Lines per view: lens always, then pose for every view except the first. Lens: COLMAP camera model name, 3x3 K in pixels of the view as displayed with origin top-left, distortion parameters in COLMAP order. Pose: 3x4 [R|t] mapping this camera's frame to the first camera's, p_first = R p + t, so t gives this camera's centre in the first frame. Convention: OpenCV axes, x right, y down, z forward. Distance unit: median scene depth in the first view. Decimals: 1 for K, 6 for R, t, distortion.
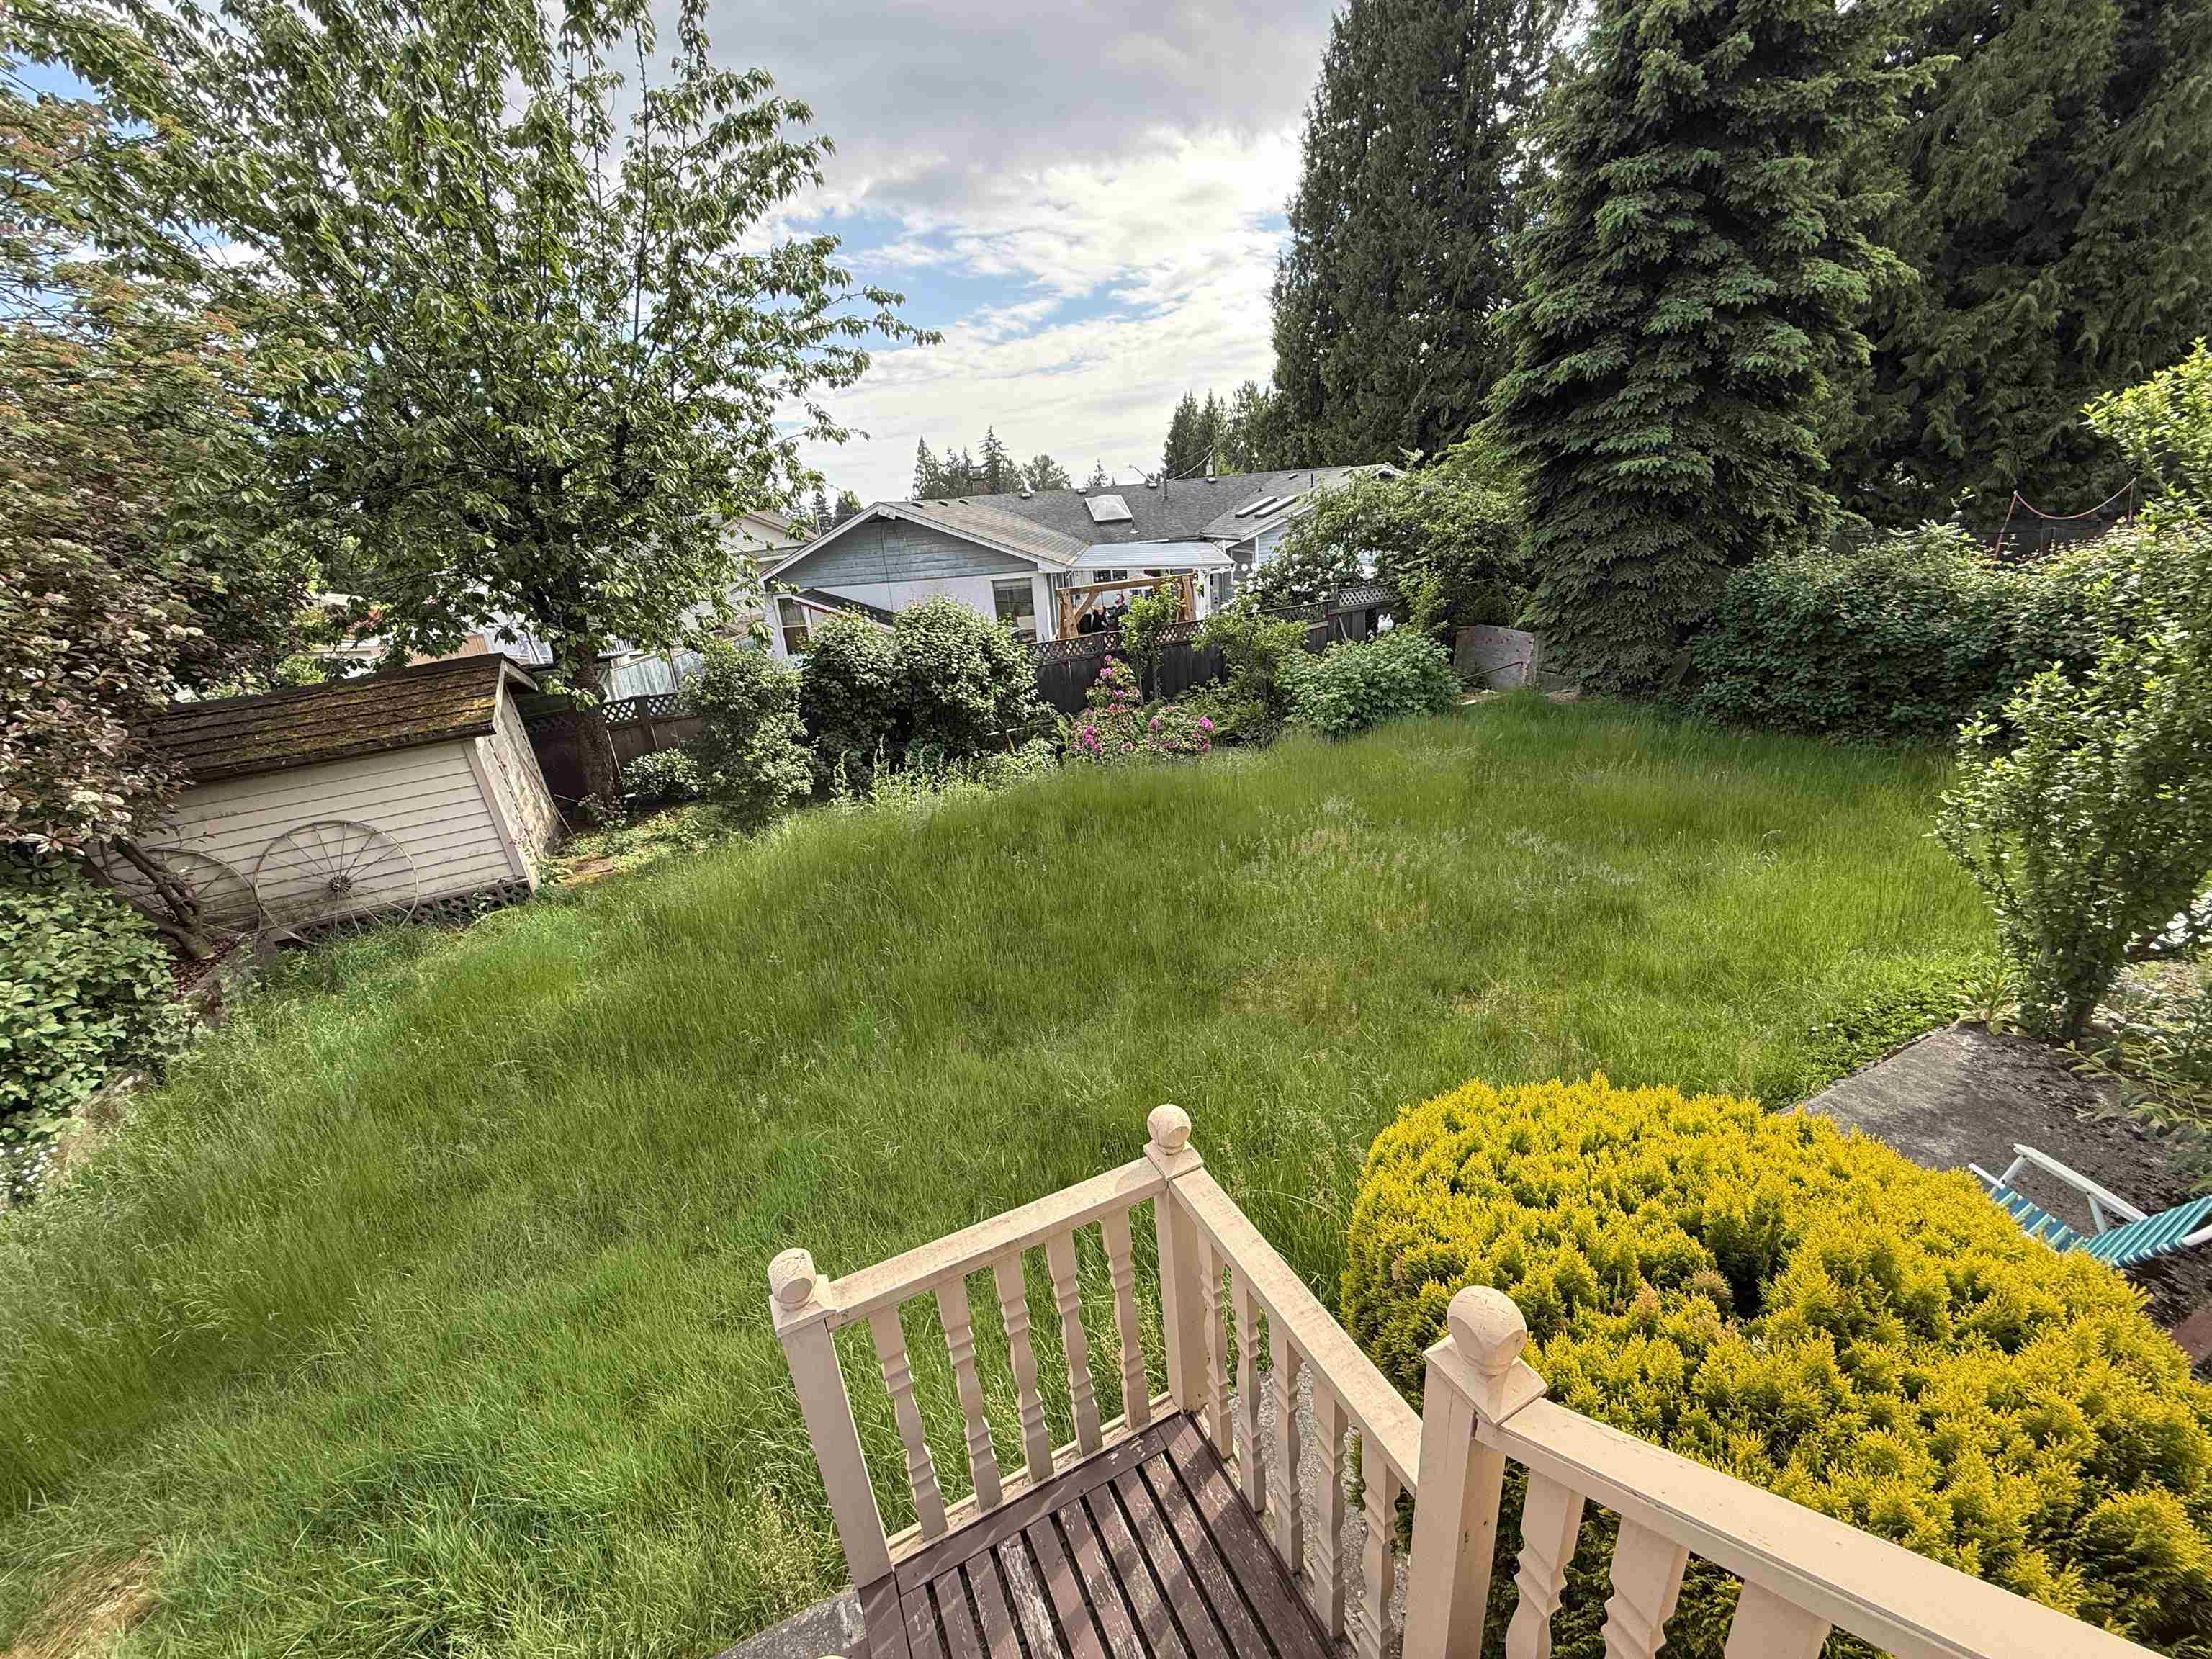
lens RADIAL K [[883.5, 0, 1089.8], [0, 883.5, 832.5], [0, 0, 1]] dist [-0.000671, 0.000391]
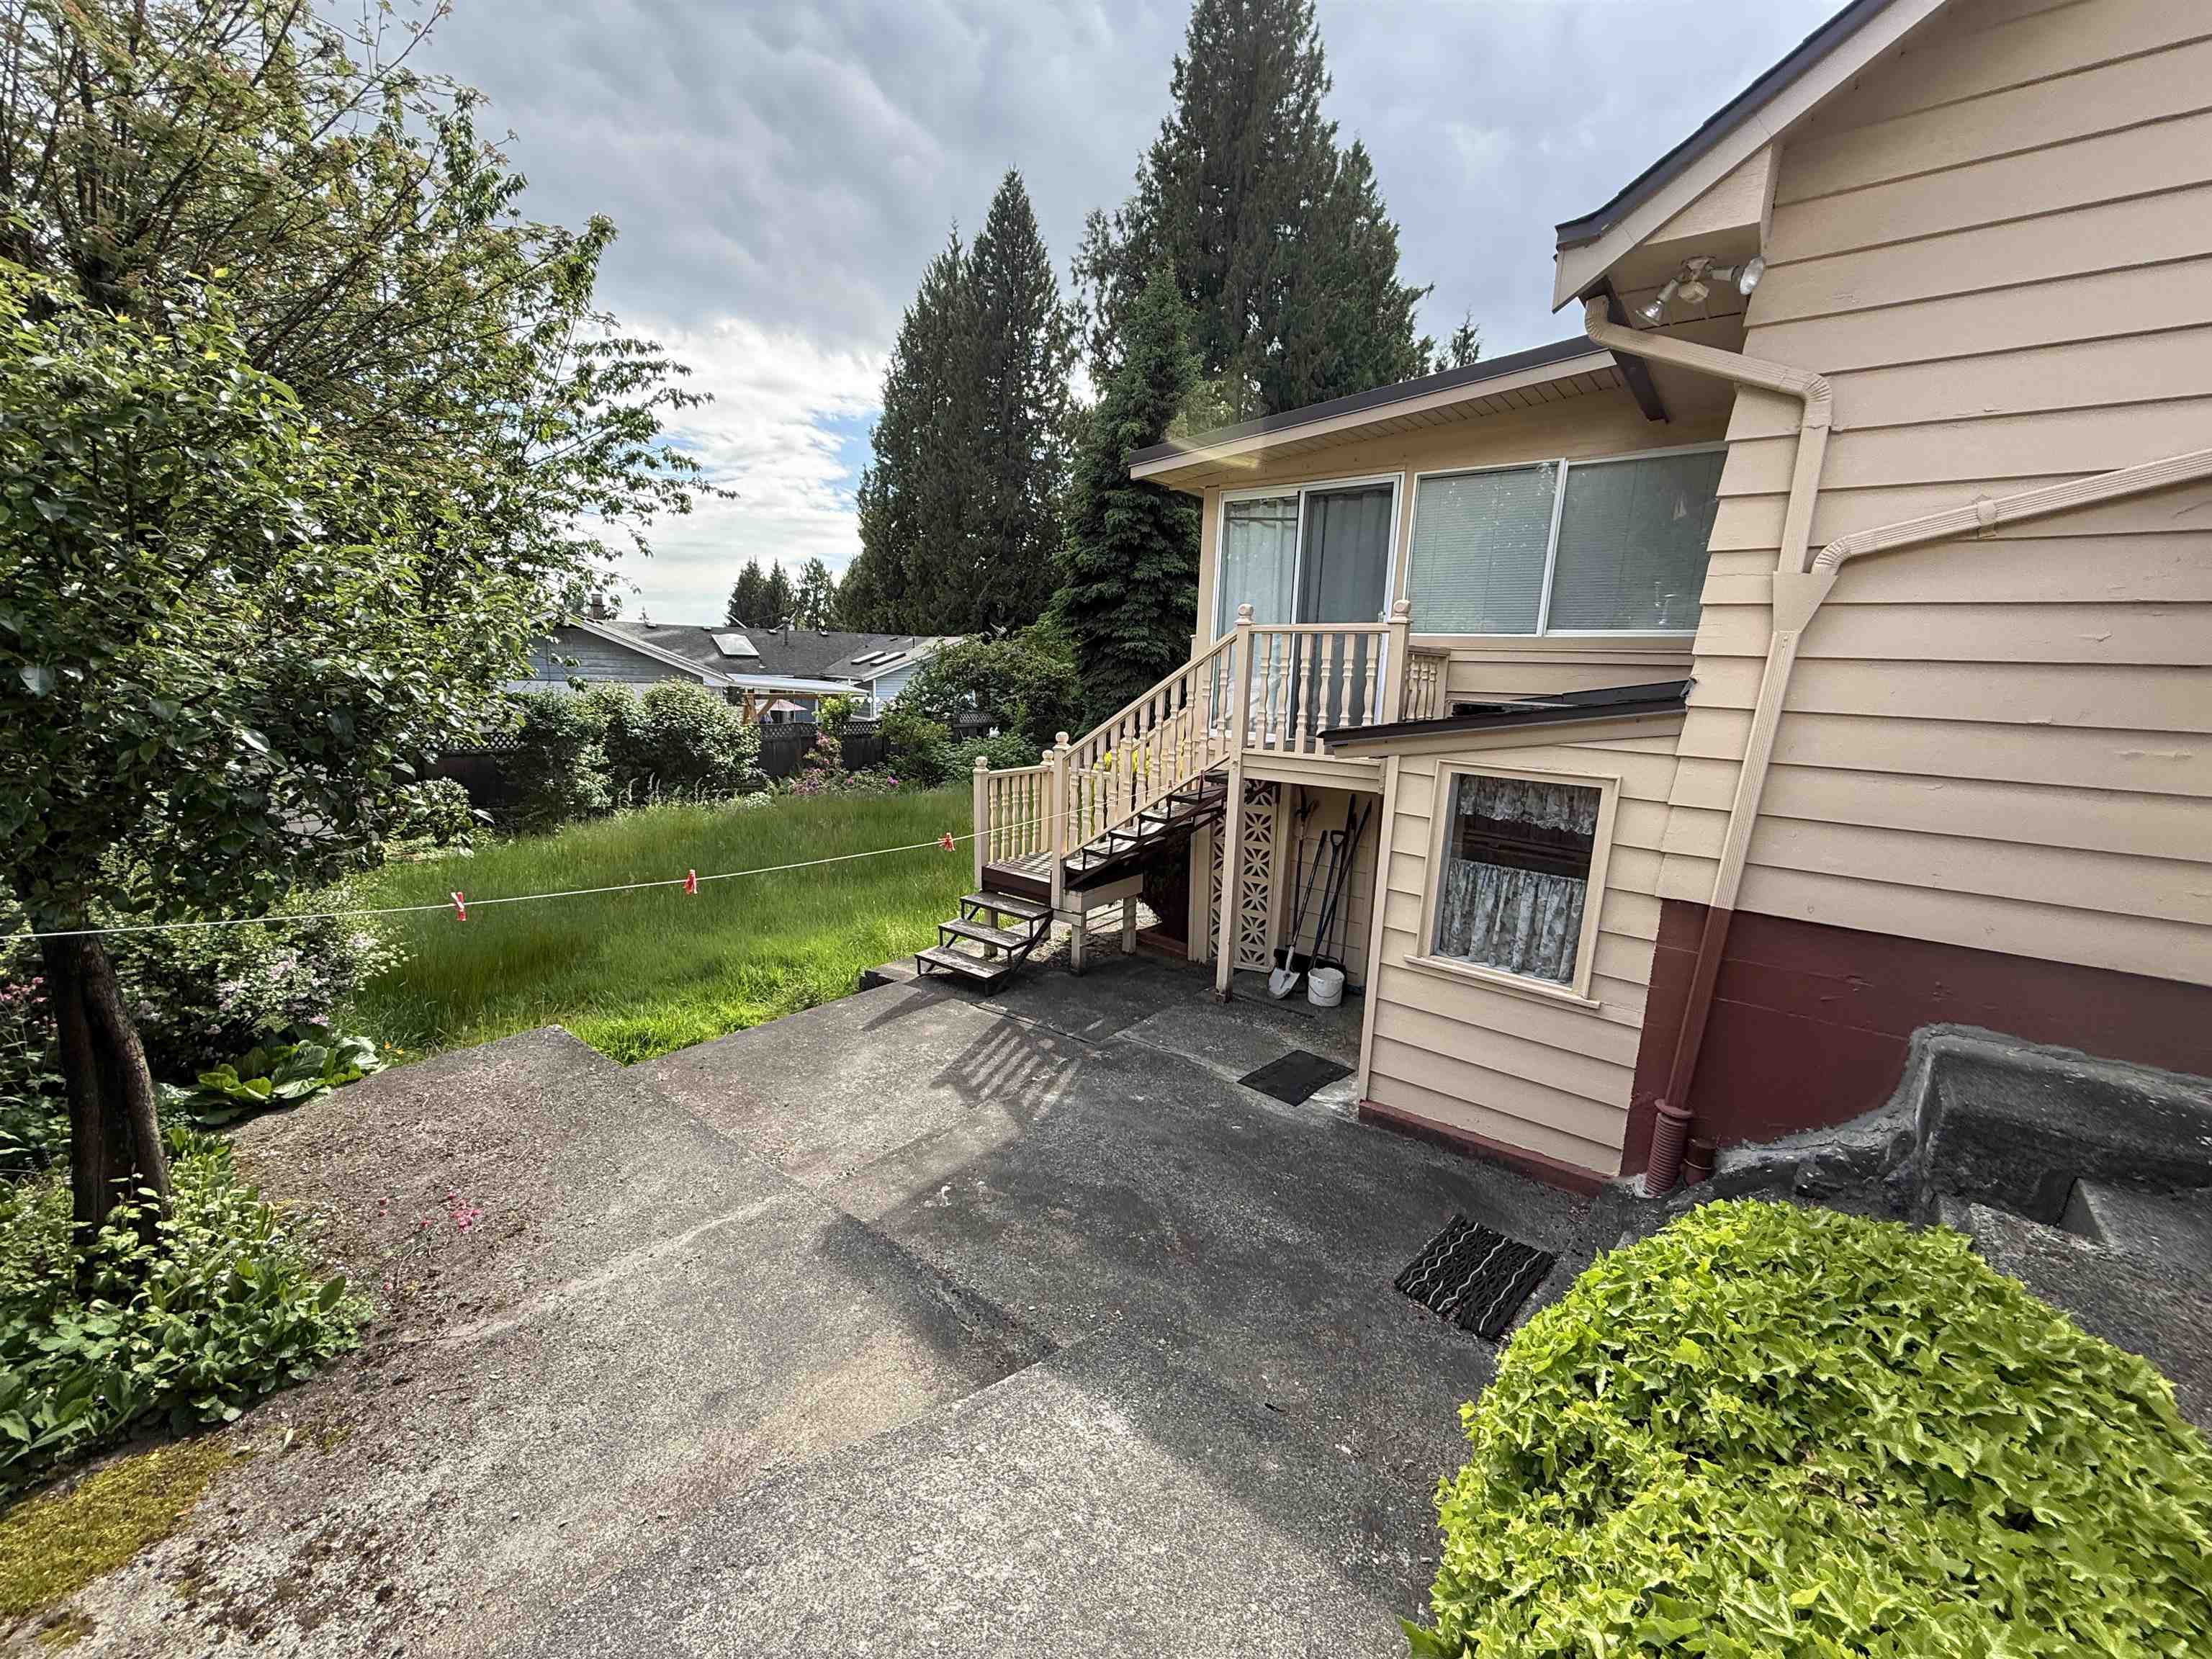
lens RADIAL K [[883.5, 0, 1089.8], [0, 883.5, 832.5], [0, 0, 1]] dist [-0.000671, 0.000391]
pose [[0.882148, 0.022990, 0.470411, -0.189224], [0.062618, 0.984215, -0.165526, 0.159461], [-0.466792, 0.175475, 0.866784, -0.288983]]
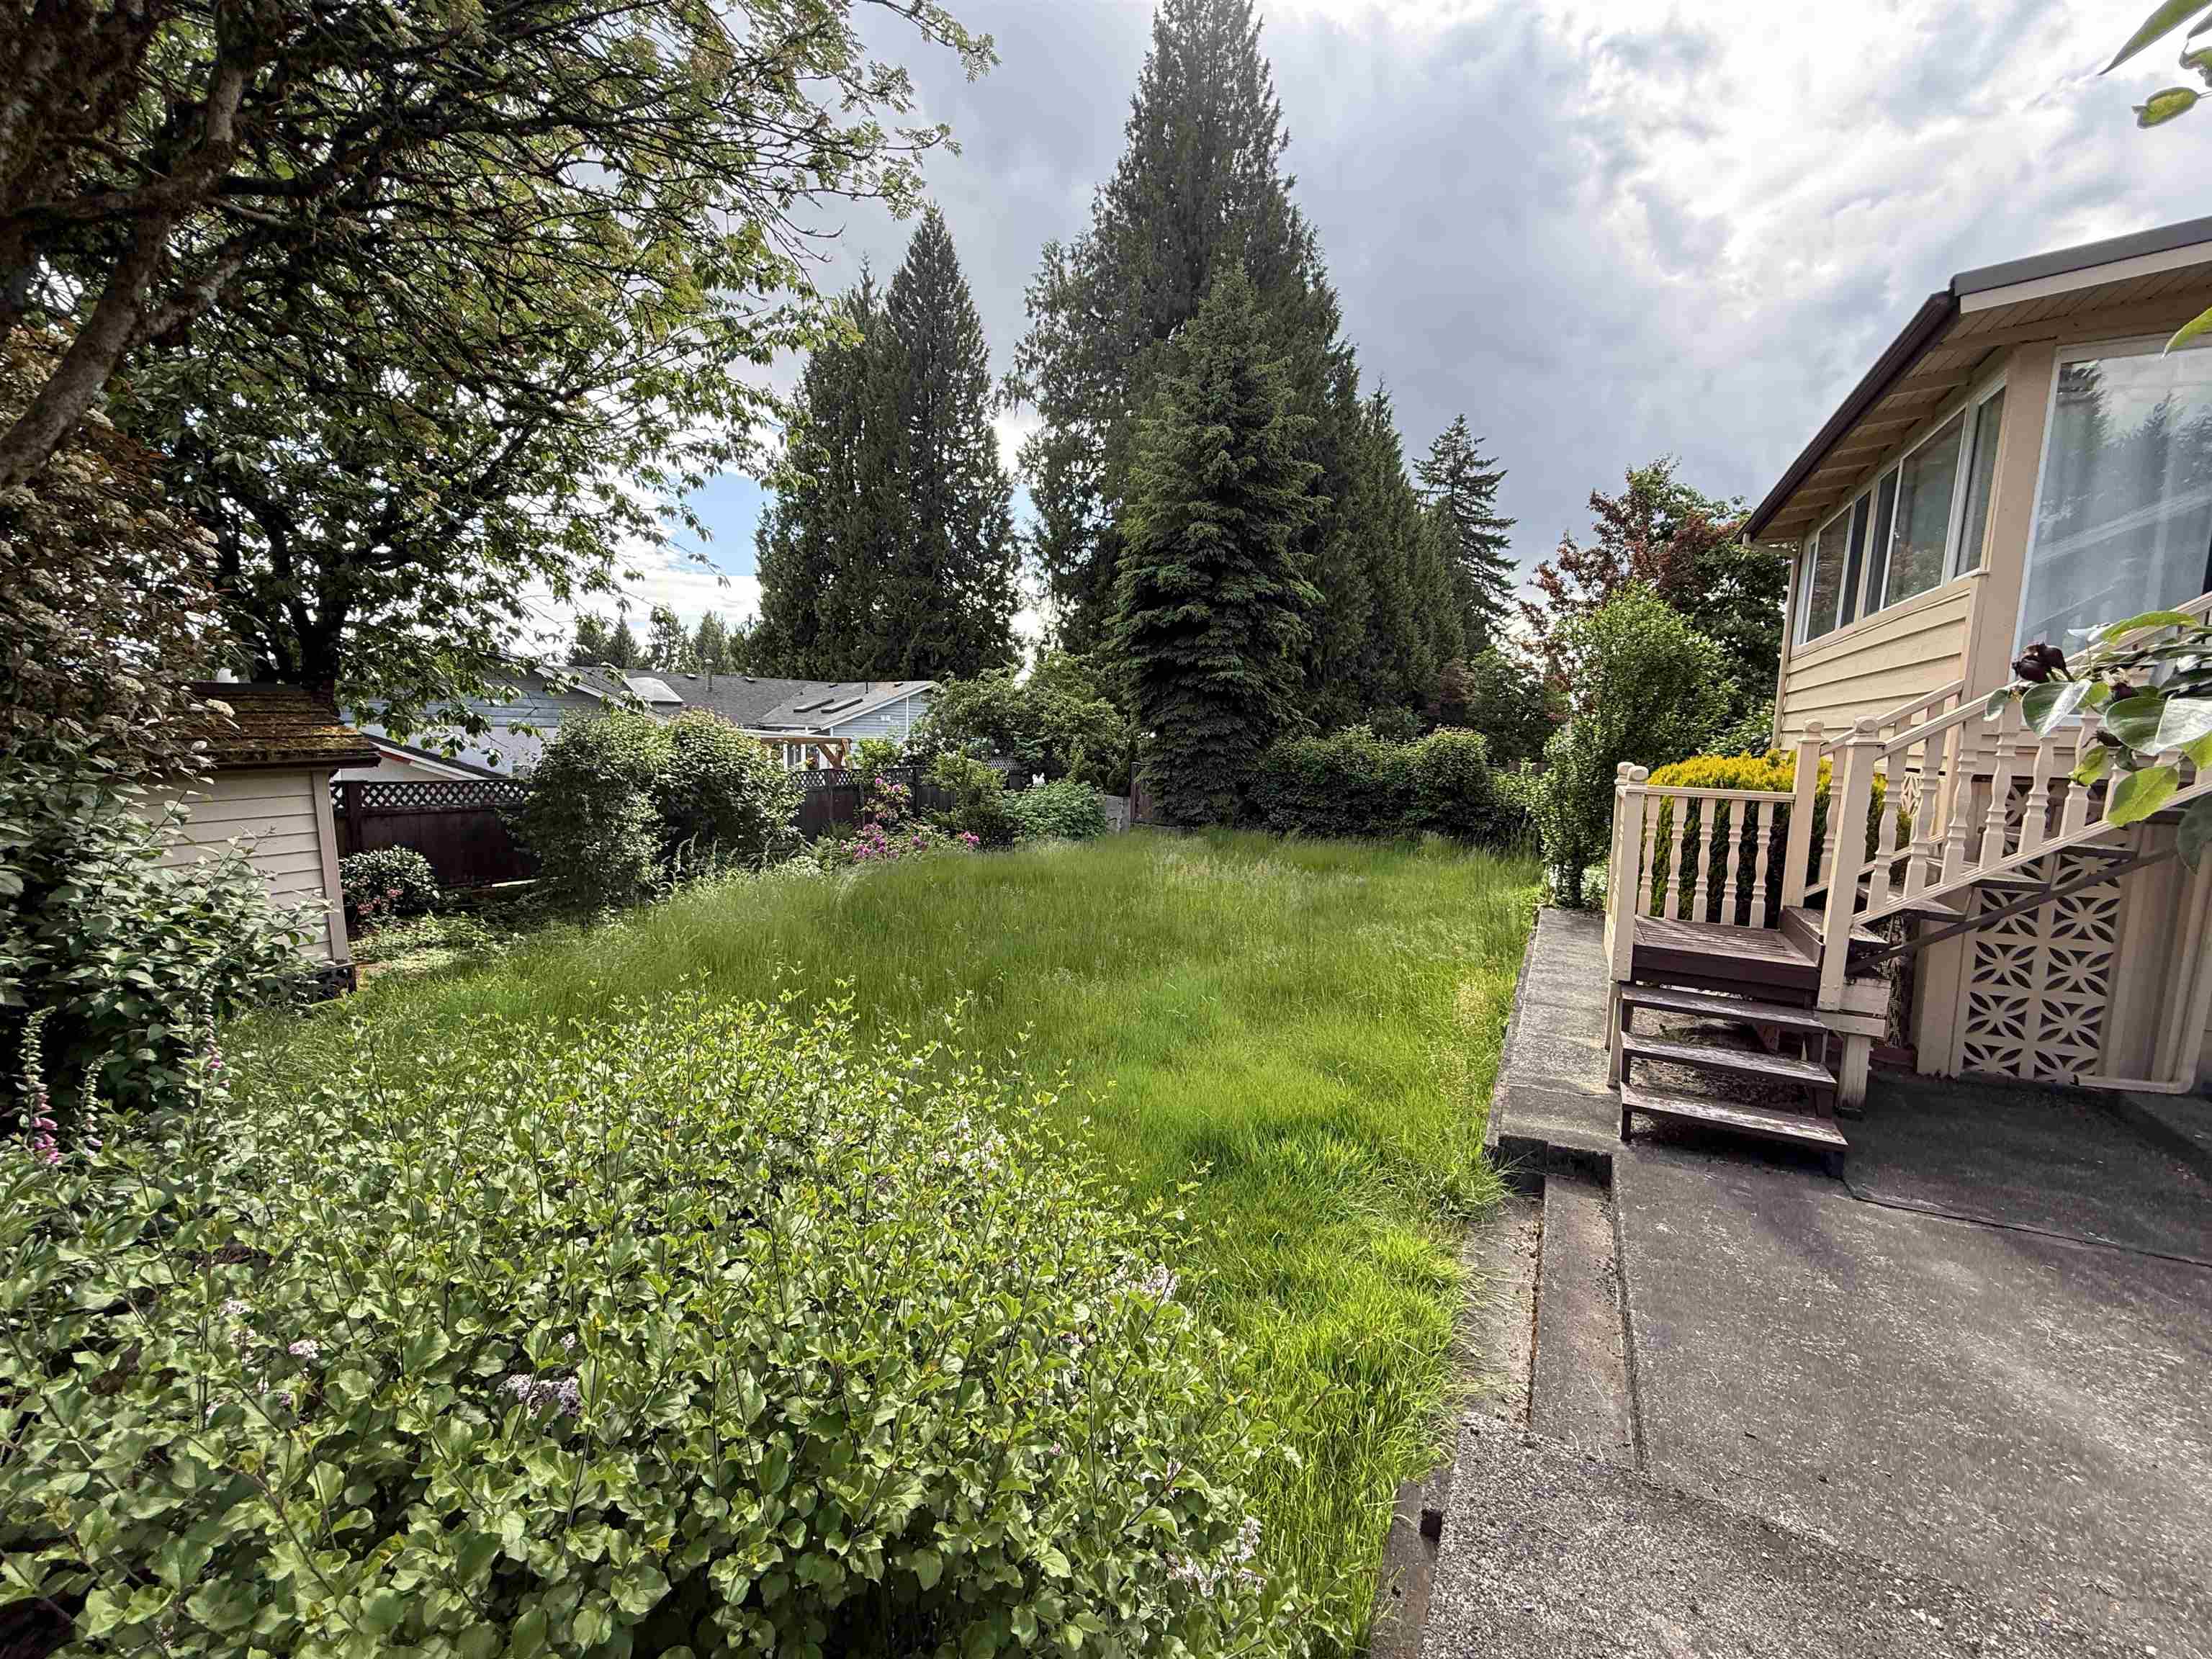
lens RADIAL K [[886.9, 0, 1099.6], [0, 886.9, 830.2], [0, 0, 1]] dist [-0.000134, -0.000073]
pose [[0.789486, 0.033536, 0.612851, -0.323971], [0.128542, 0.967329, -0.218523, 0.105354], [-0.600157, 0.251298, 0.759382, -0.001571]]
